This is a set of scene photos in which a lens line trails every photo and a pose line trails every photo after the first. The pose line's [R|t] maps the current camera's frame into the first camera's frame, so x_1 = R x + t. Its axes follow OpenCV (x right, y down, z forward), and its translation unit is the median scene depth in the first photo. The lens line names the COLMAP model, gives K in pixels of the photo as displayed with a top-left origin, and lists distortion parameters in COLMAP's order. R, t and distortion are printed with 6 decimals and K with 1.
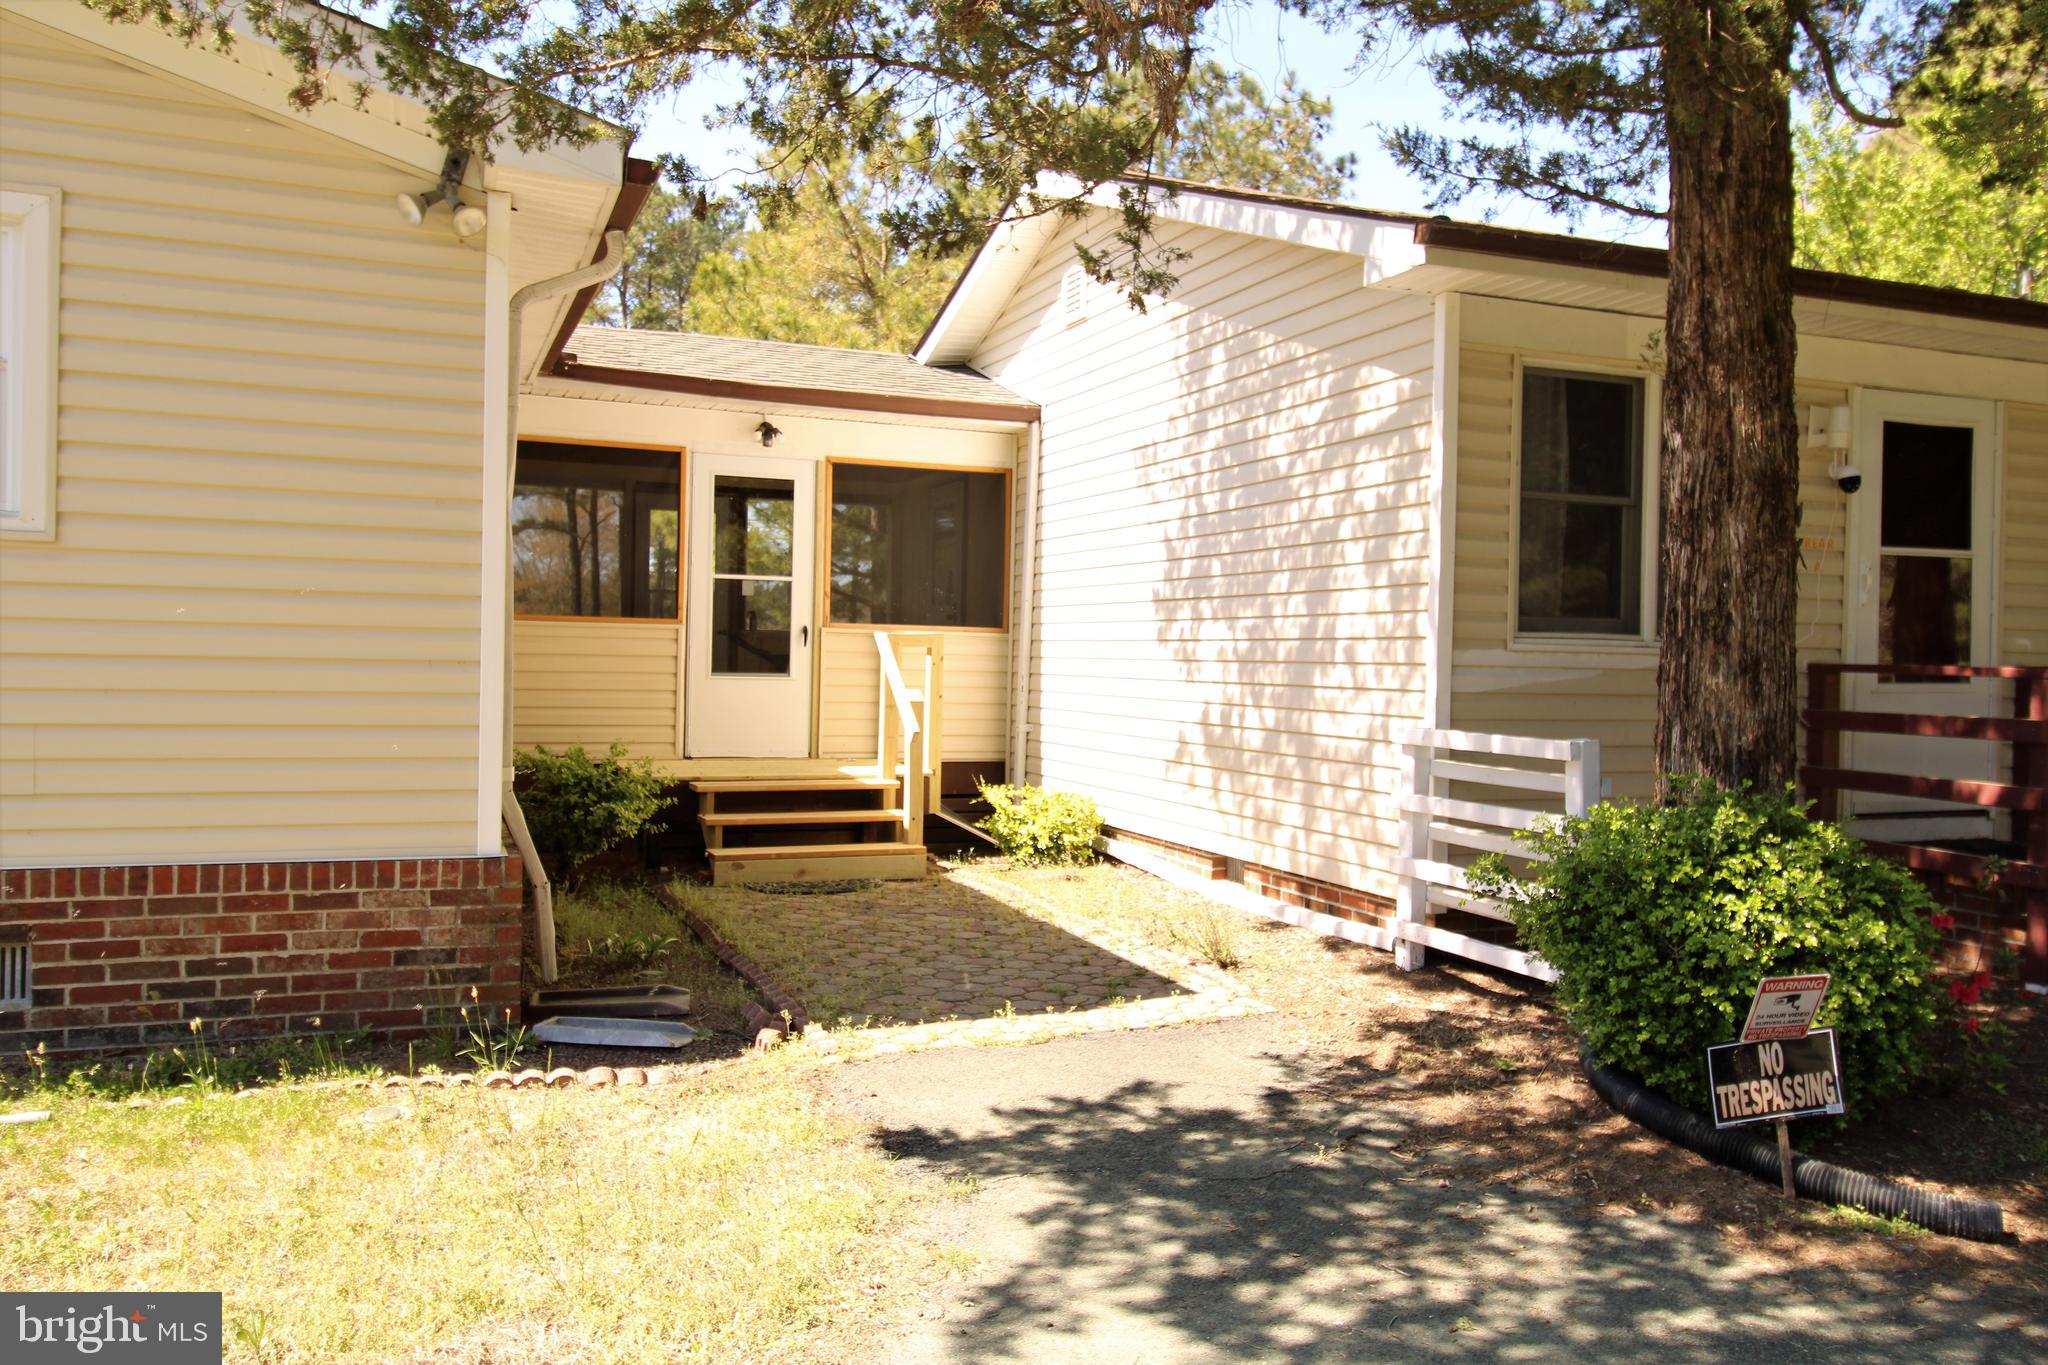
lens RADIAL K [[1534.7, 0, 1008.3], [0, 1534.7, 661.2], [0, 0, 1]] dist [0.066607, -0.046440]
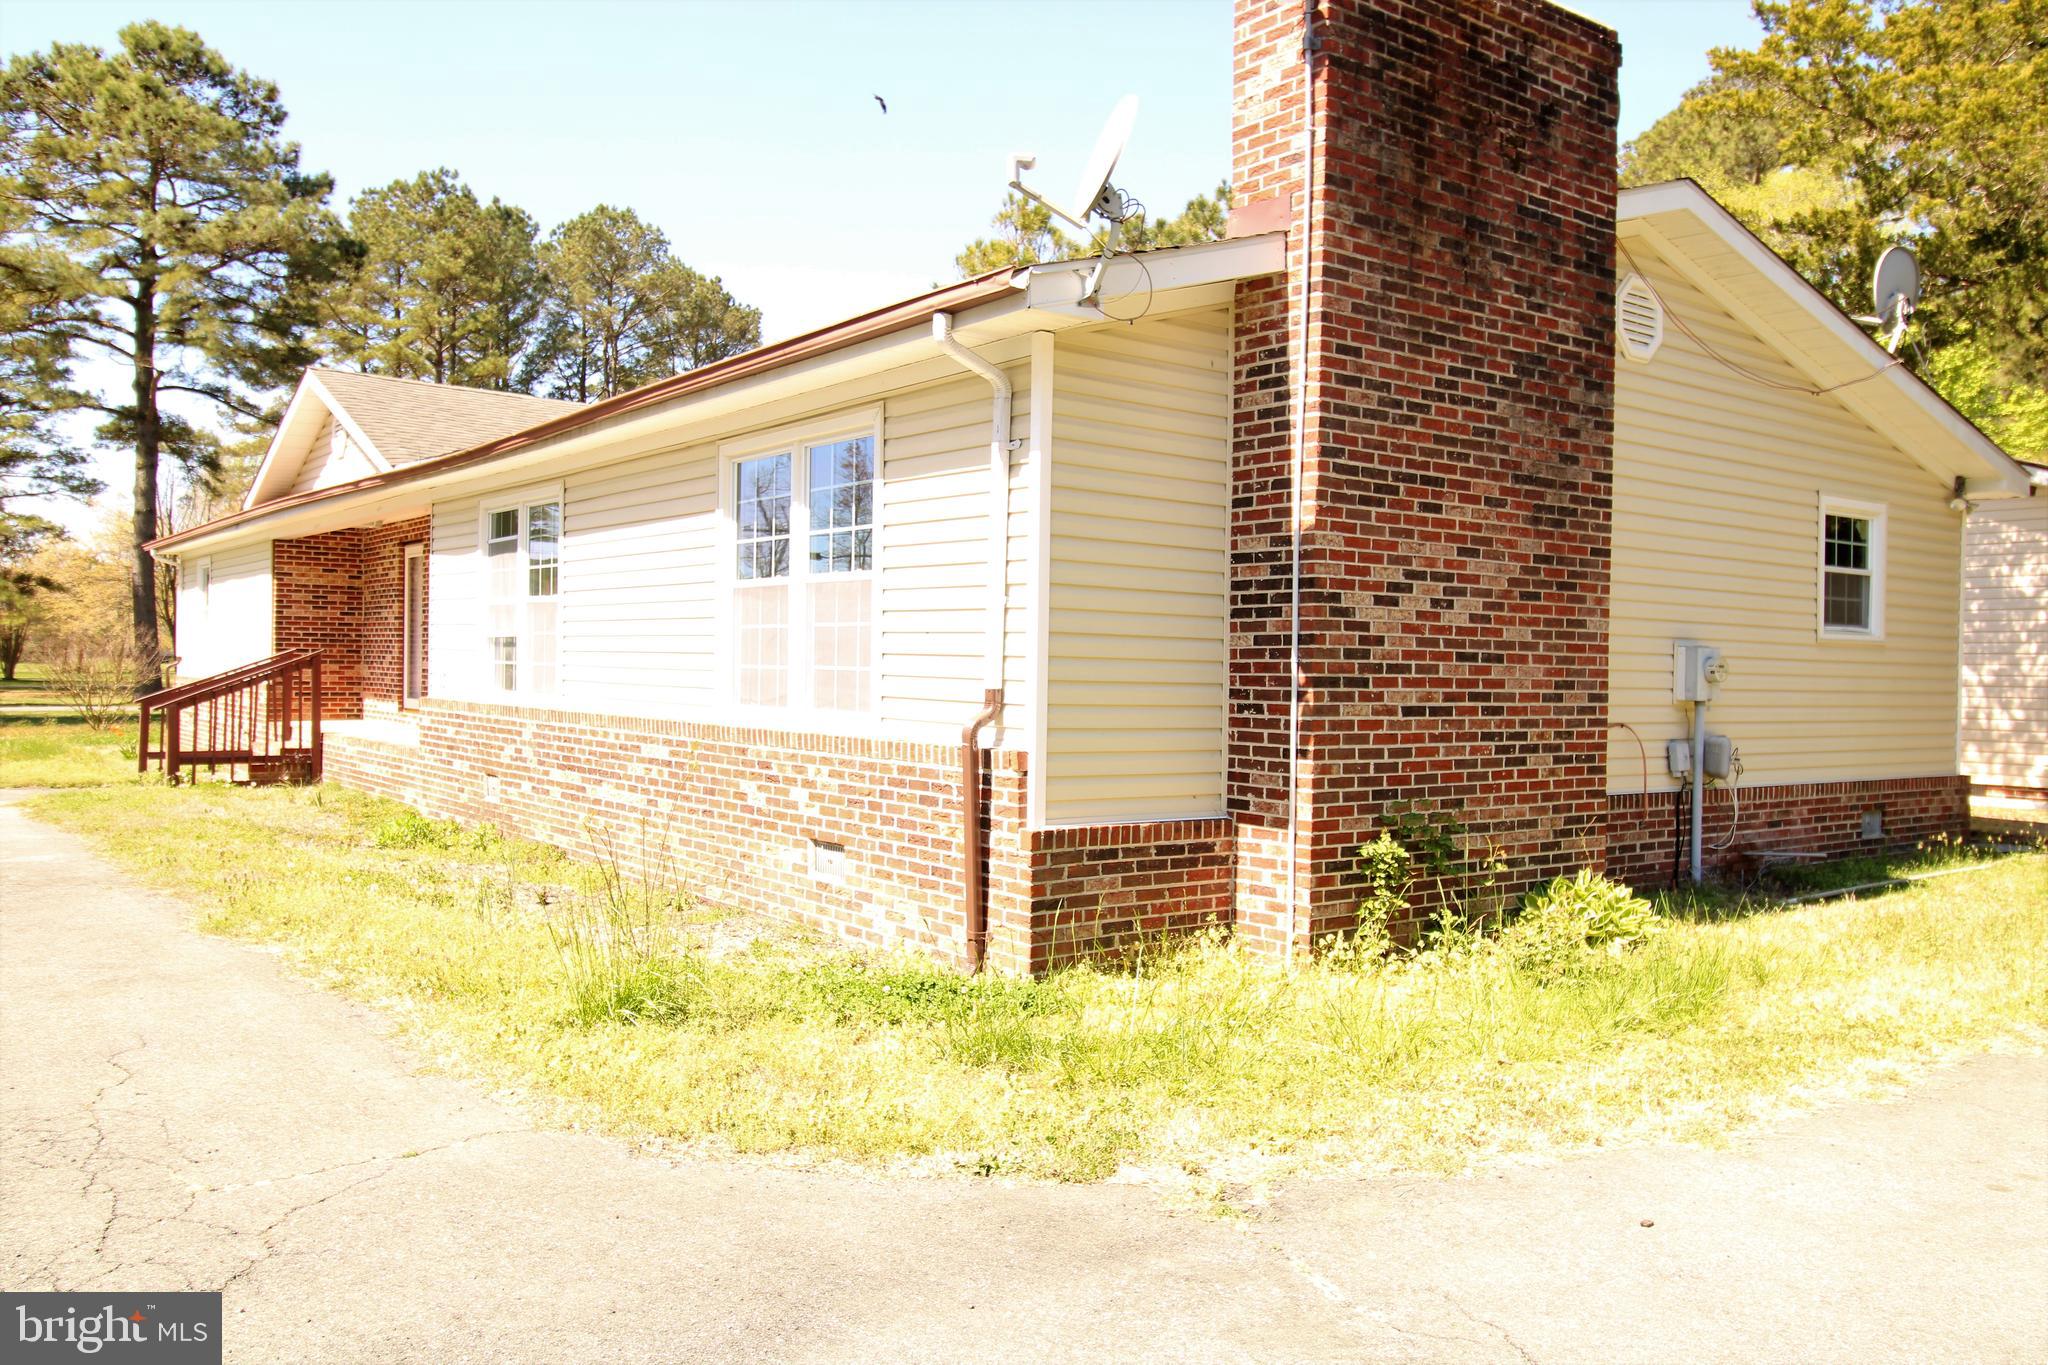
lens RADIAL K [[1534.7, 0, 1025.0], [0, 1534.7, 676.8], [0, 0, 1]] dist [0.066607, -0.046440]
pose [[0.960281, -0.009776, 0.278864, -1.024716], [0.007561, 0.999931, 0.009017, -0.025494], [-0.278933, -0.006550, 0.960288, -0.384774]]
